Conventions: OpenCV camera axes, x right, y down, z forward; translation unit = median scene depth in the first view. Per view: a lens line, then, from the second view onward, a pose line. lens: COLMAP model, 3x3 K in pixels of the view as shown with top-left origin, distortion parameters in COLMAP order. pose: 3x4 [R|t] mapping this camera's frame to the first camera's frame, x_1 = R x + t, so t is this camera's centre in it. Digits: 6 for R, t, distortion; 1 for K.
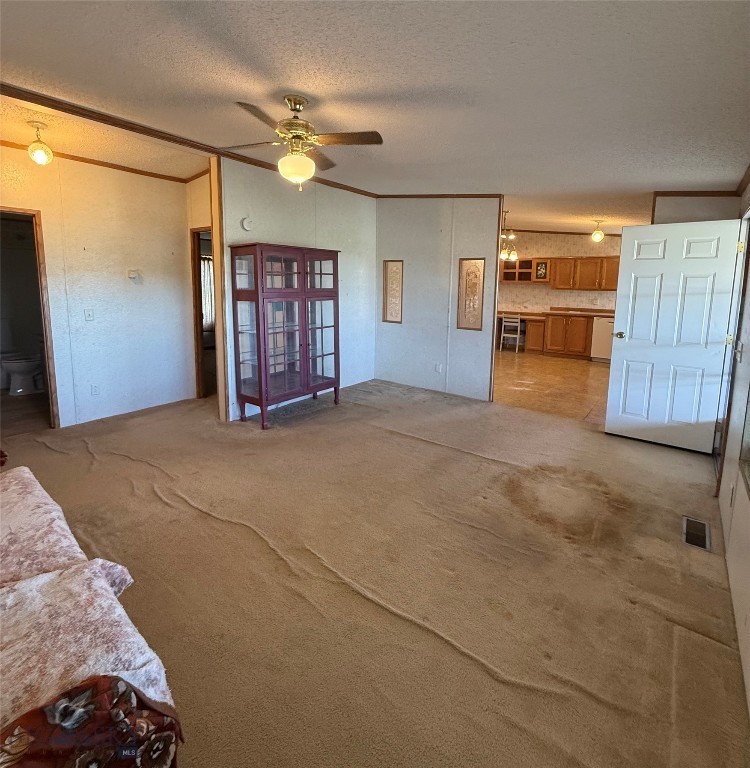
lens RADIAL K [[391.5, 0, 375.1], [0, 391.5, 333.5], [0, 0, 1]] dist [-0.002707, 0.000494]
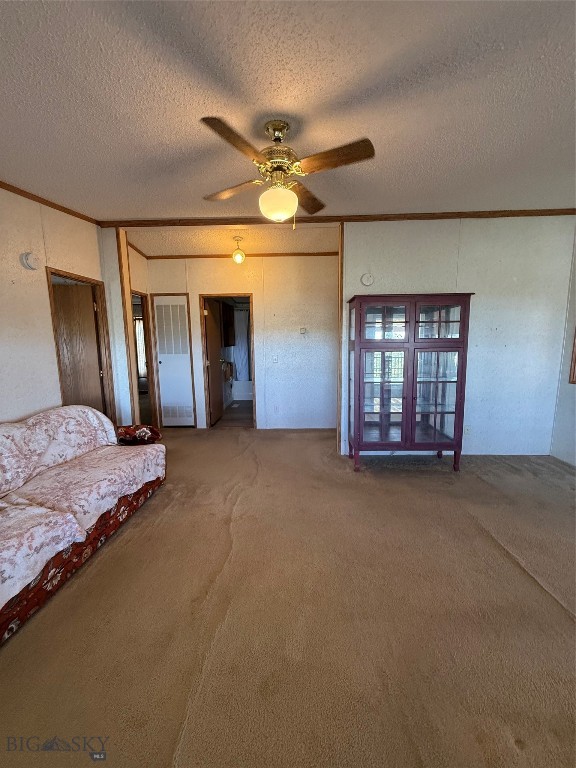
lens RADIAL K [[305.4, 0, 287.6], [0, 305.4, 383.8], [0, 0, 1]] dist [-0.001534, -0.000030]
pose [[0.585756, 0.102309, -0.804004, 0.255701], [-0.084404, 0.994307, 0.065033, -0.031241], [0.806081, 0.029768, 0.591056, 0.346069]]
